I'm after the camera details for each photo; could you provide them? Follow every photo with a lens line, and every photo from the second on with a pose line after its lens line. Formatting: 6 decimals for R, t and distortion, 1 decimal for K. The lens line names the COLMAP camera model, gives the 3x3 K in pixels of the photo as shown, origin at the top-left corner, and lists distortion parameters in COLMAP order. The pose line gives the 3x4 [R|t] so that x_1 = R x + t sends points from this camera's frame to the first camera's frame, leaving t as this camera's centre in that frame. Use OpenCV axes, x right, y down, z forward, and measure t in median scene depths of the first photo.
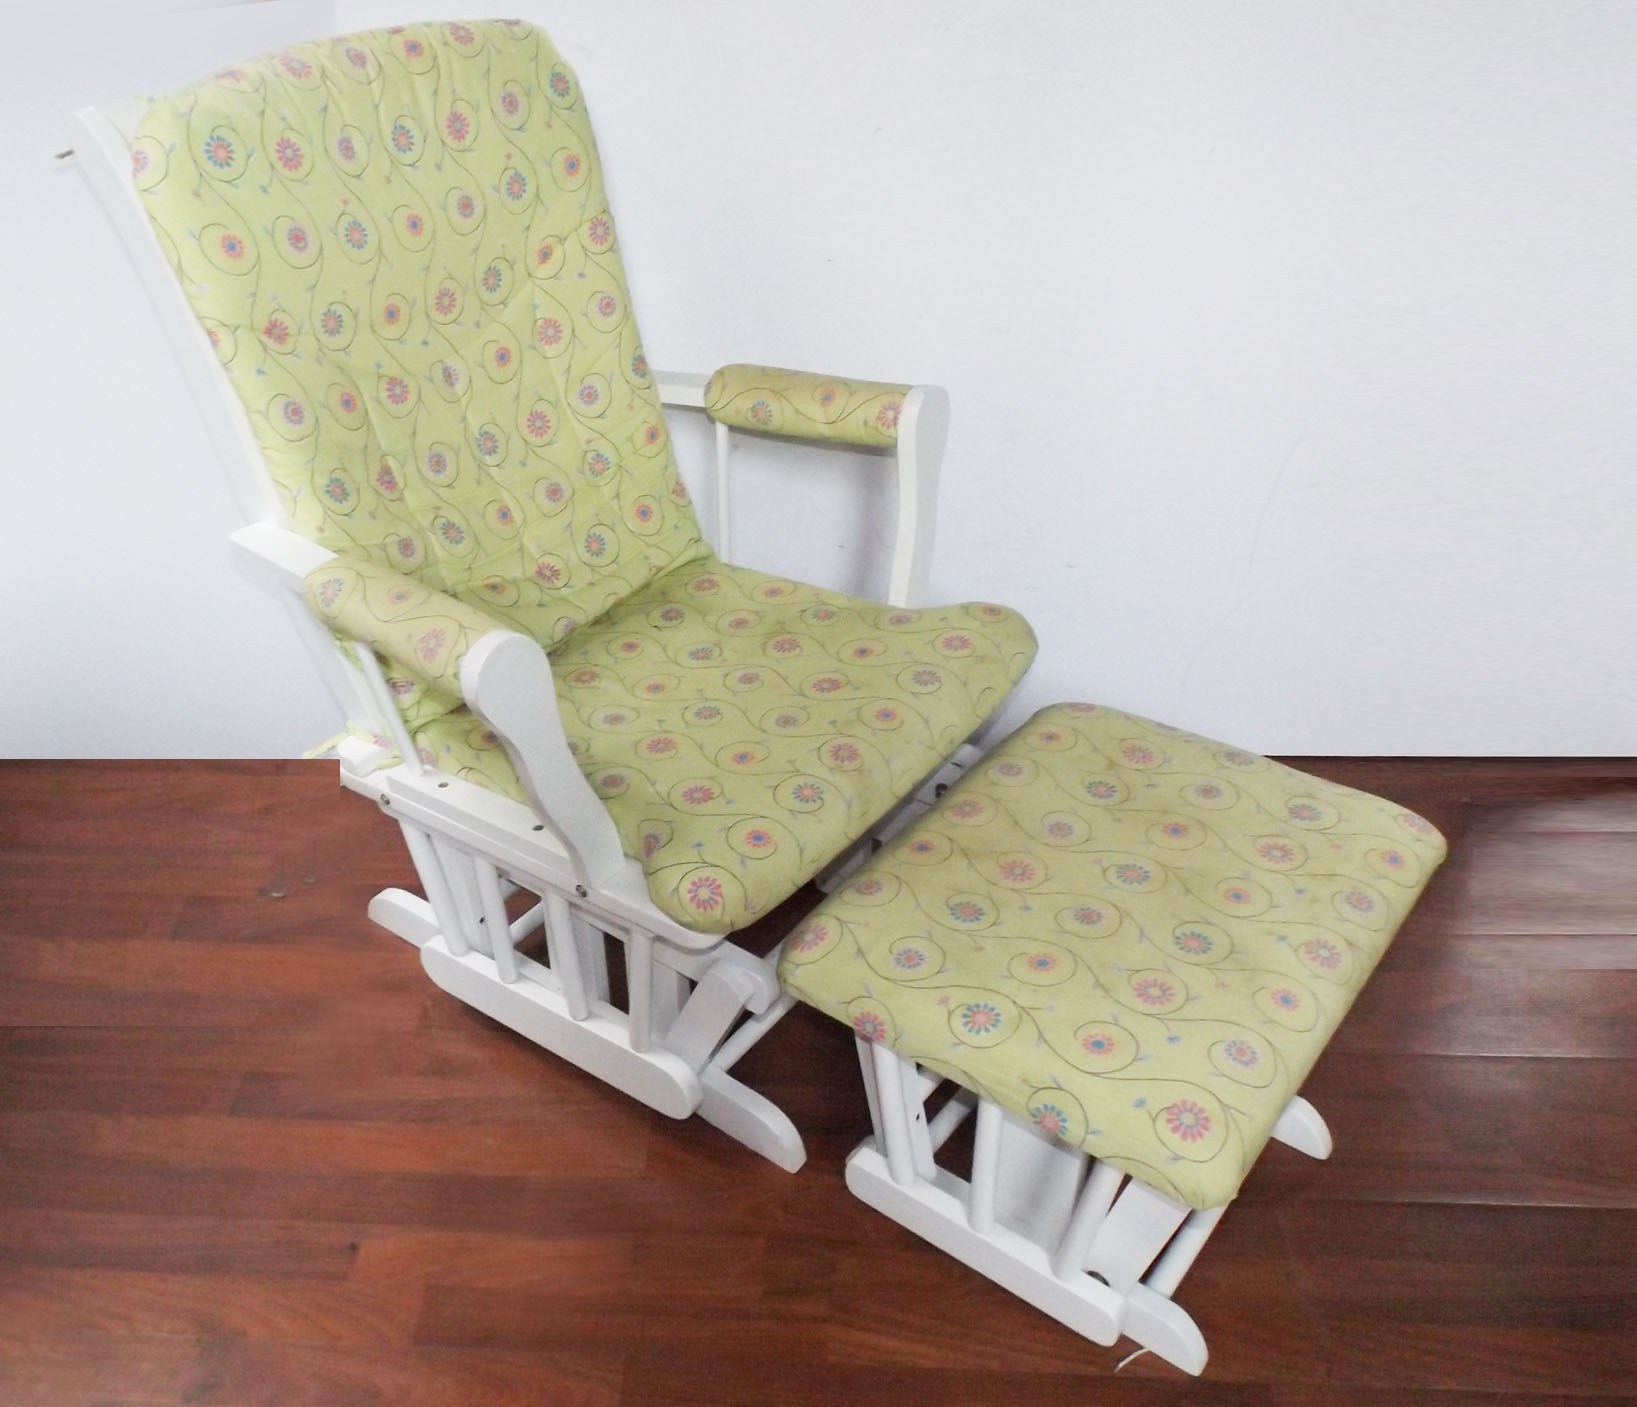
lens RADIAL K [[1444.4, 0, 657.3], [0, 1444.4, 679.4], [0, 0, 1]] dist [-0.005803, -0.002978]
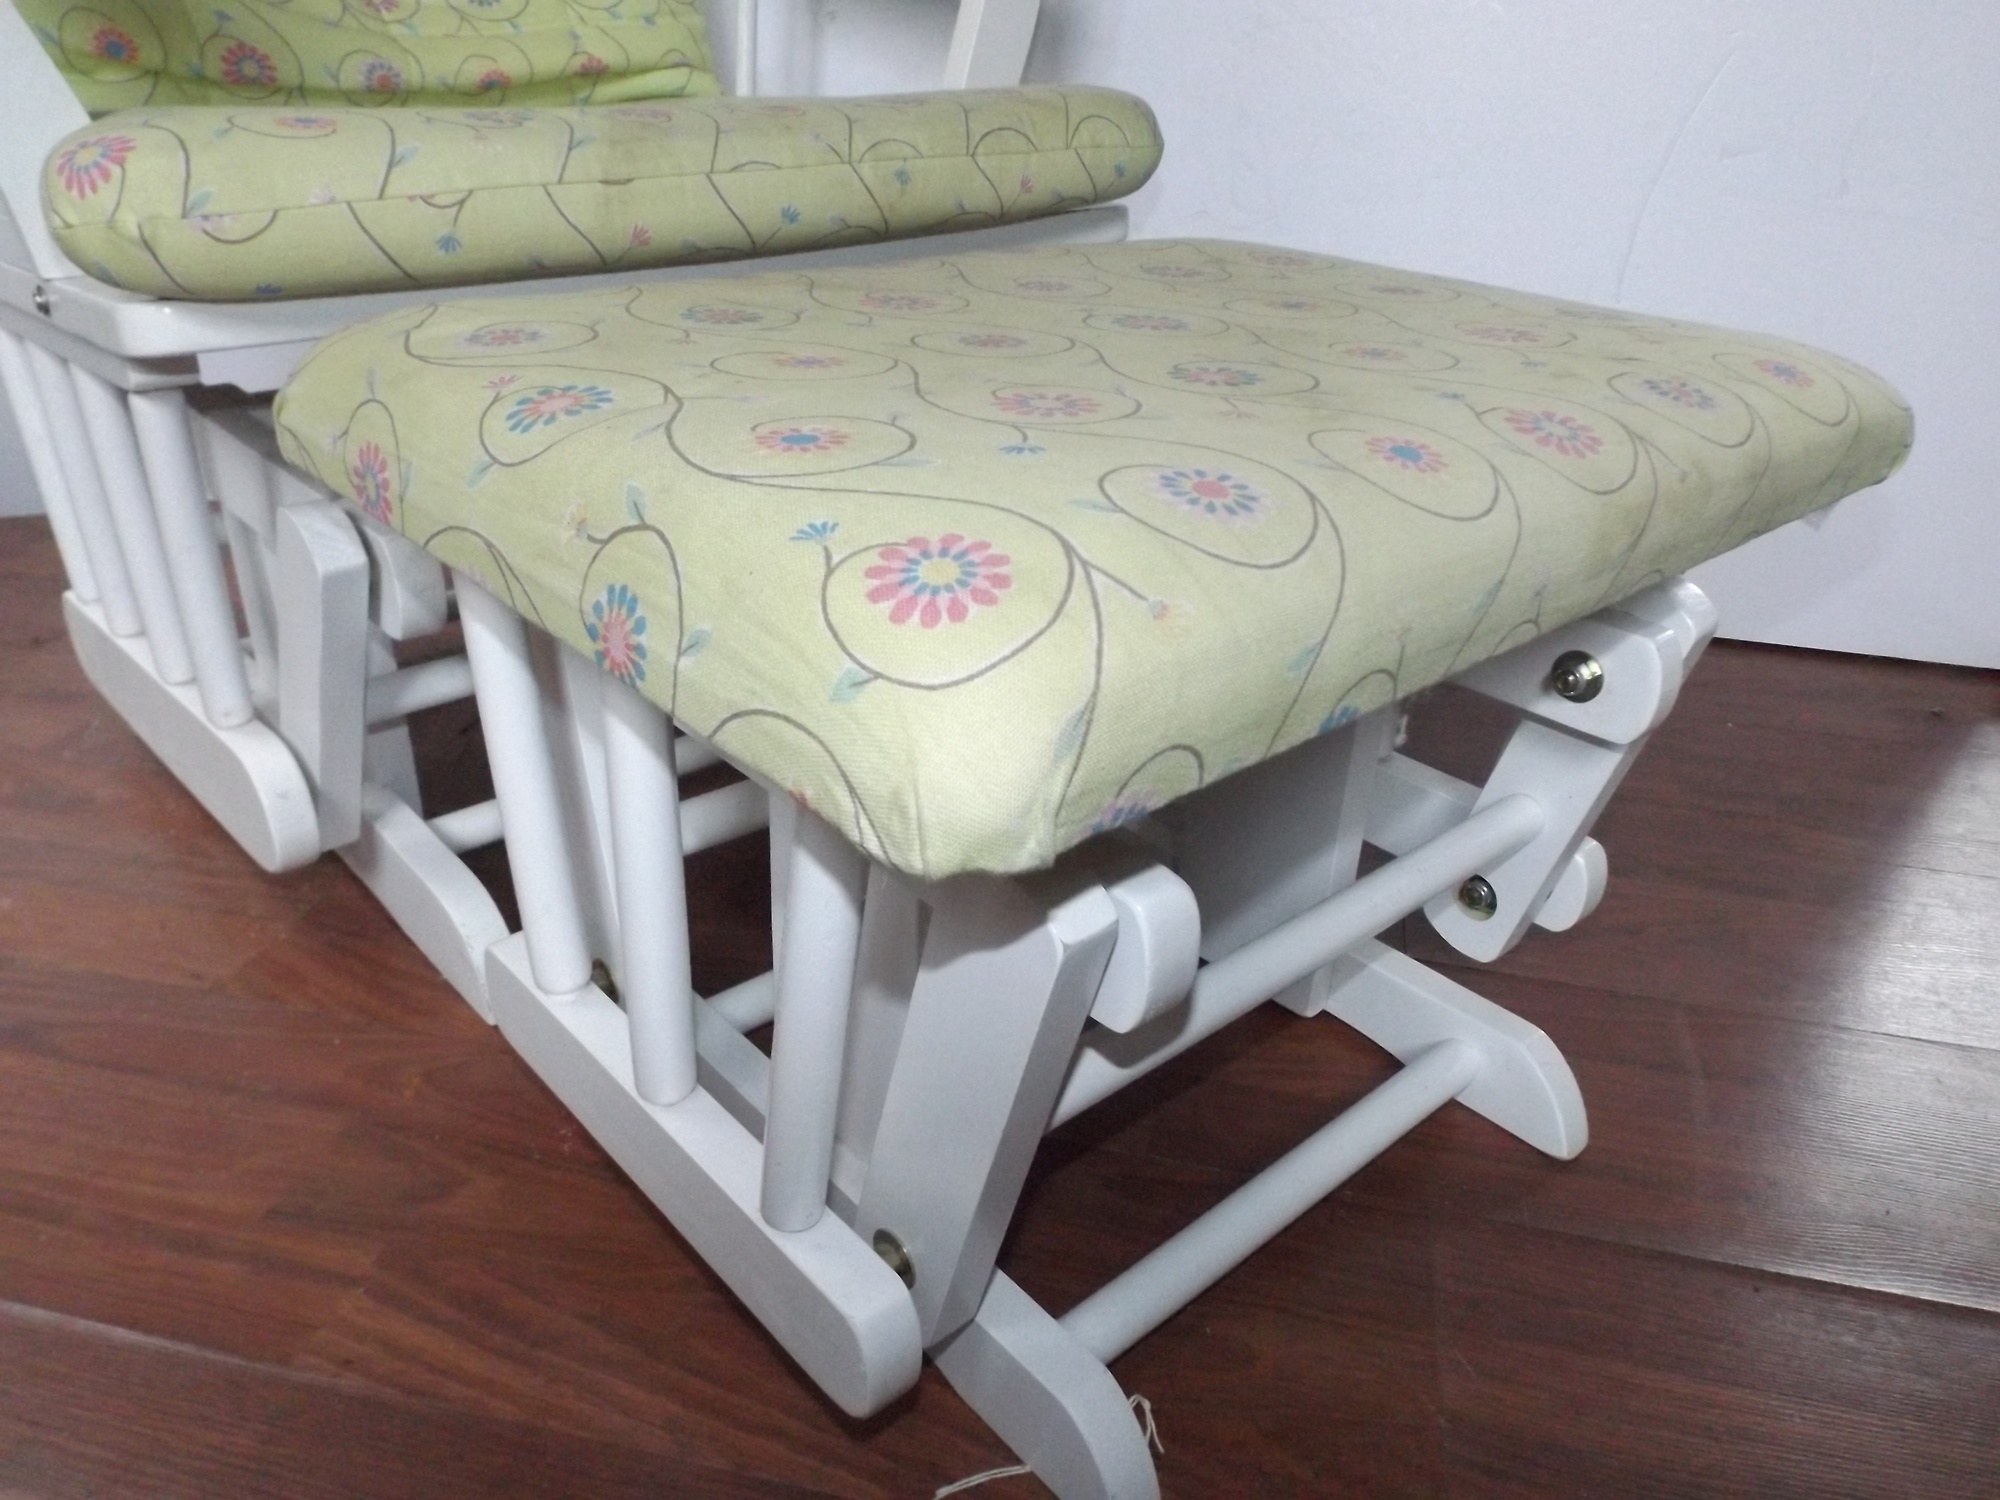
lens RADIAL K [[1447.5, 0, 1000.0], [0, 1447.5, 750.0], [0, 0, 1]] dist [-0.002972, -0.007609]
pose [[0.987774, 0.142667, -0.062839, 0.286730], [-0.146356, 0.987492, -0.058638, 0.252670], [0.053687, 0.067118, 0.996300, 0.504585]]
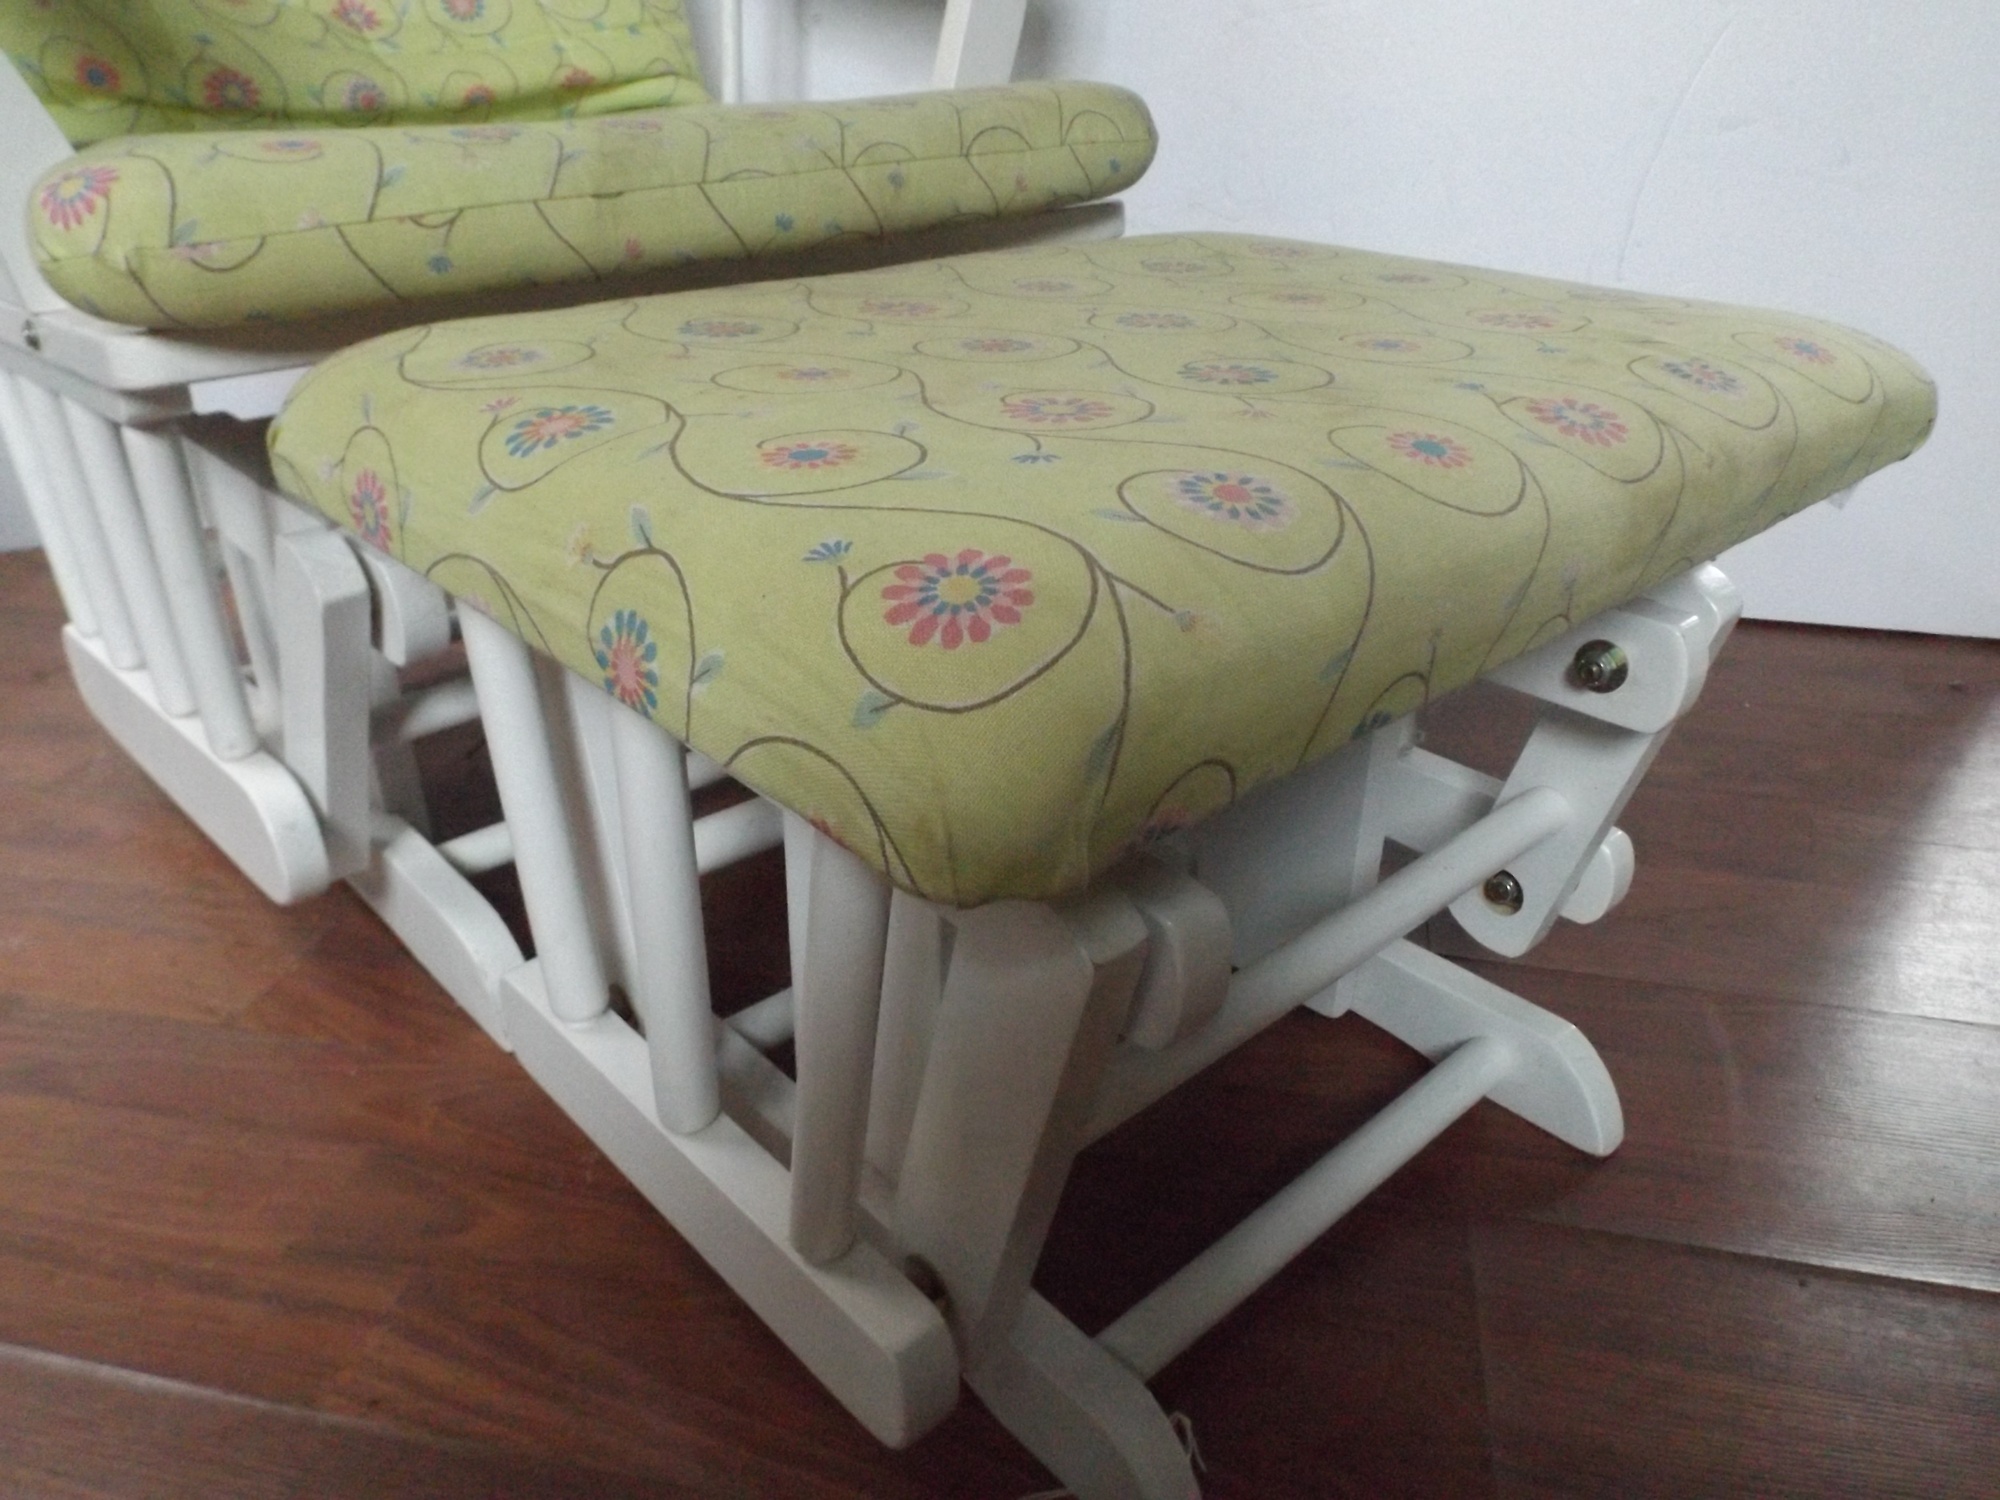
lens RADIAL K [[1450.7, 0, 995.2], [0, 1450.7, 750.8], [0, 0, 1]] dist [-0.004617, -0.005405]
pose [[0.991391, 0.111363, -0.068862, 0.282827], [-0.115328, 0.991716, -0.056554, 0.249548], [0.061994, 0.064009, 0.996022, 0.510236]]
